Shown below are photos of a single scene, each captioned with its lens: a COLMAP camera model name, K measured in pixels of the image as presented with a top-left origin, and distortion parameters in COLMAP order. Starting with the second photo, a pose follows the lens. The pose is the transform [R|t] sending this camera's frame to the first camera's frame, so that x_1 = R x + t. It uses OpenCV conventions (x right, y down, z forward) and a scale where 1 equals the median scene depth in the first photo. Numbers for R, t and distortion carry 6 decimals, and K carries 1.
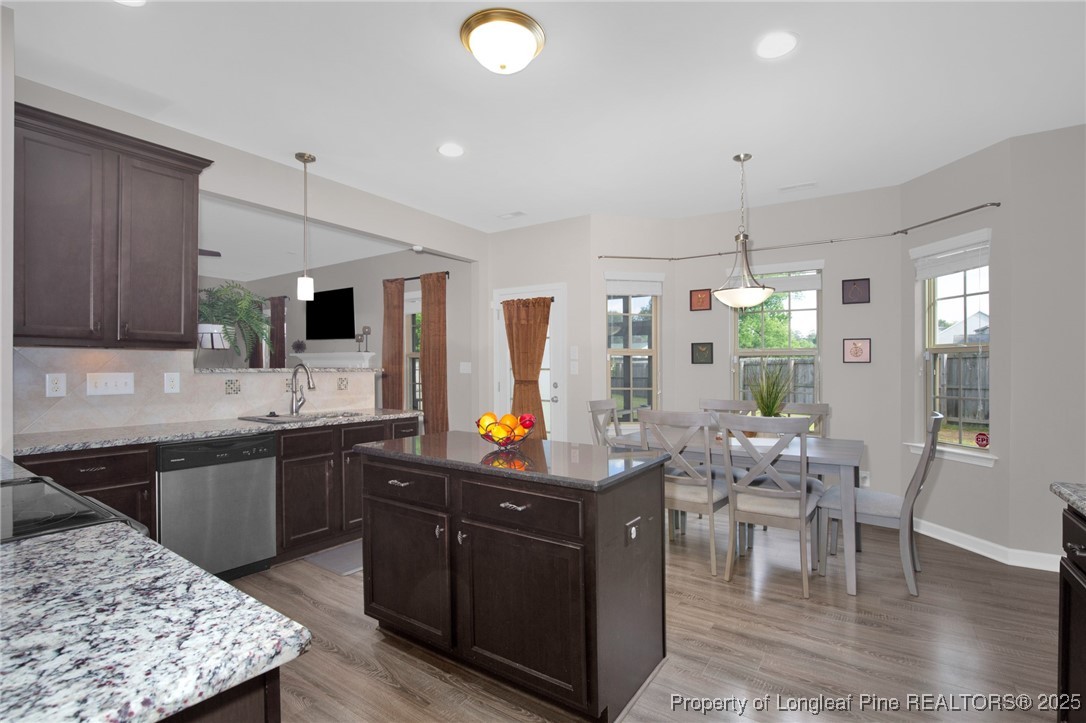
lens RADIAL K [[507.1, 0, 551.8], [0, 507.1, 364.0], [0, 0, 1]] dist [-0.020491, 0.000165]
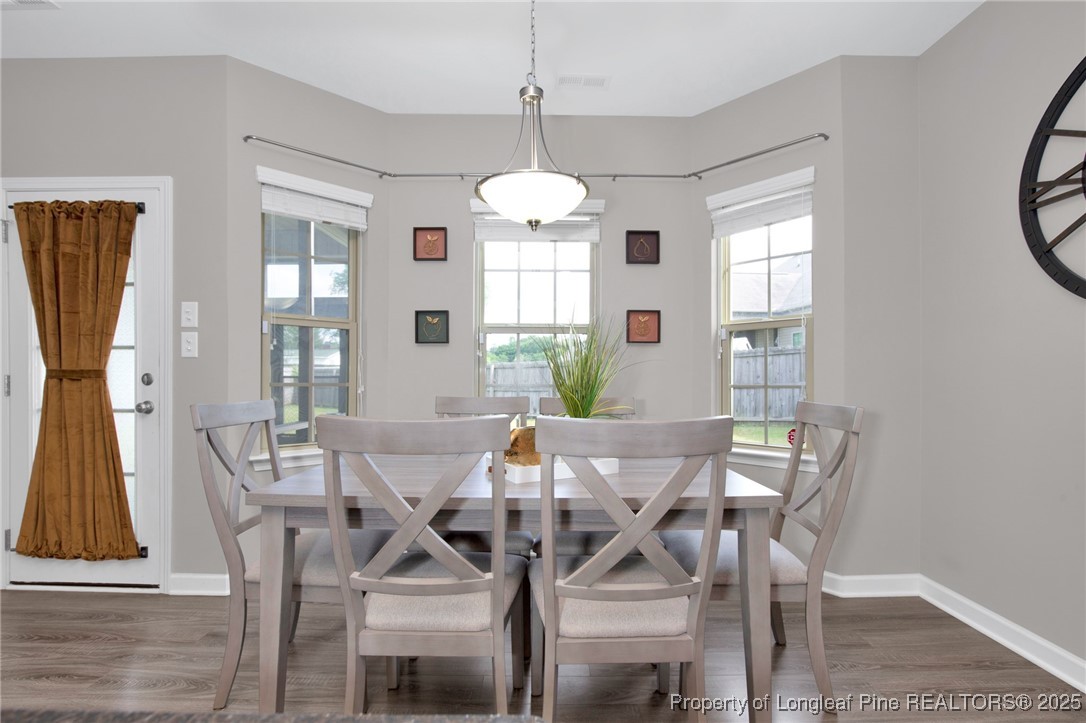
lens RADIAL K [[492.9, 0, 555.7], [0, 492.9, 375.3], [0, 0, 1]] dist [-0.018342, 0.000674]
pose [[0.823026, 0.003384, 0.567994, 0.068665], [-0.005654, 0.999982, 0.002236, 0.035387], [-0.567976, -0.005052, 0.823030, 0.378106]]
